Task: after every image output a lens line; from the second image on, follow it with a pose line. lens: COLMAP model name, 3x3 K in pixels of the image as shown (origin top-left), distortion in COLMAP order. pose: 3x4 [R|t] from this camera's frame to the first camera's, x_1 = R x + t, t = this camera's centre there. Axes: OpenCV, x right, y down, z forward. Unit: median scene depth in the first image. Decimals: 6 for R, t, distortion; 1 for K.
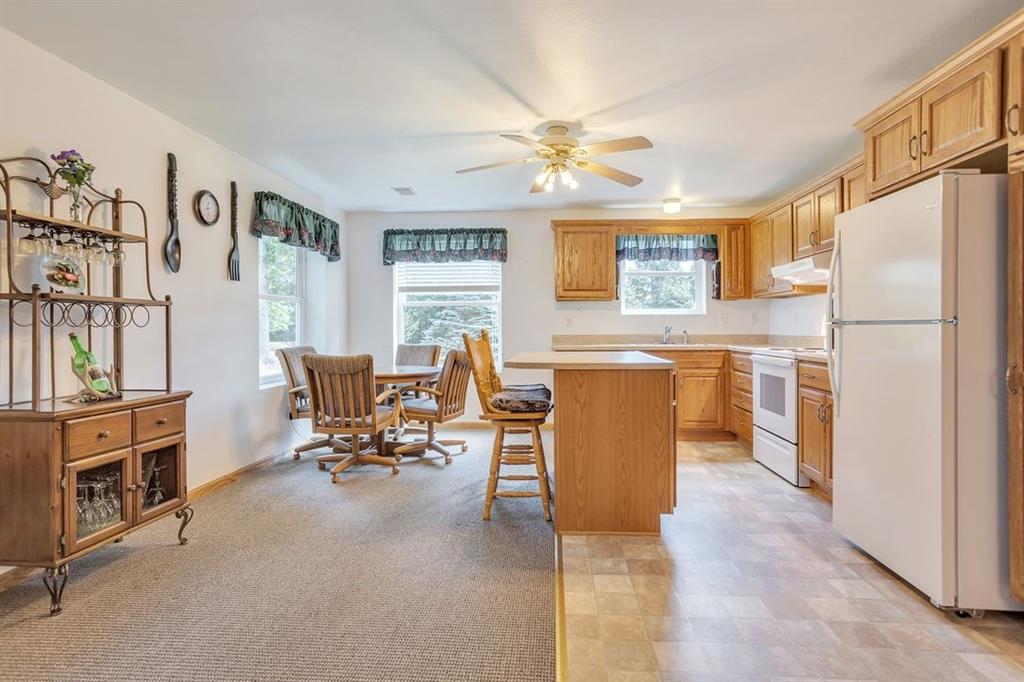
lens RADIAL K [[544.5, 0, 515.0], [0, 544.5, 331.7], [0, 0, 1]] dist [-0.005379, 0.001858]
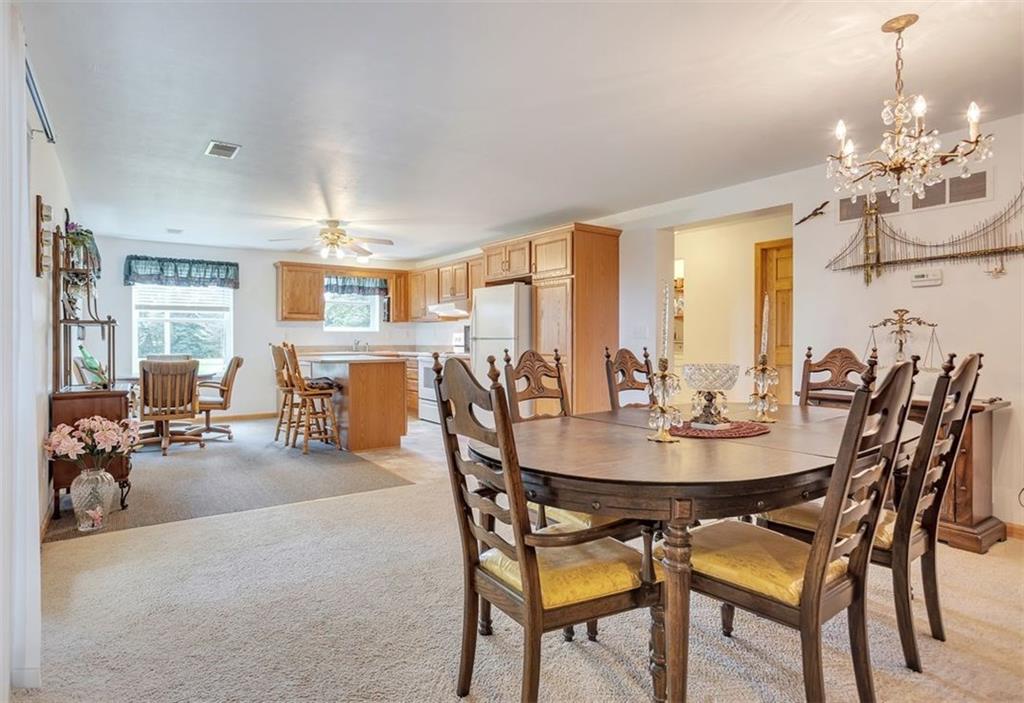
lens RADIAL K [[527.0, 0, 510.0], [0, 527.0, 345.9], [0, 0, 1]] dist [0.000333, 0.000091]
pose [[0.761922, -0.006641, 0.647635, -0.340809], [0.004332, 0.999977, 0.005157, 0.001786], [-0.647655, -0.001123, 0.761933, -0.361029]]
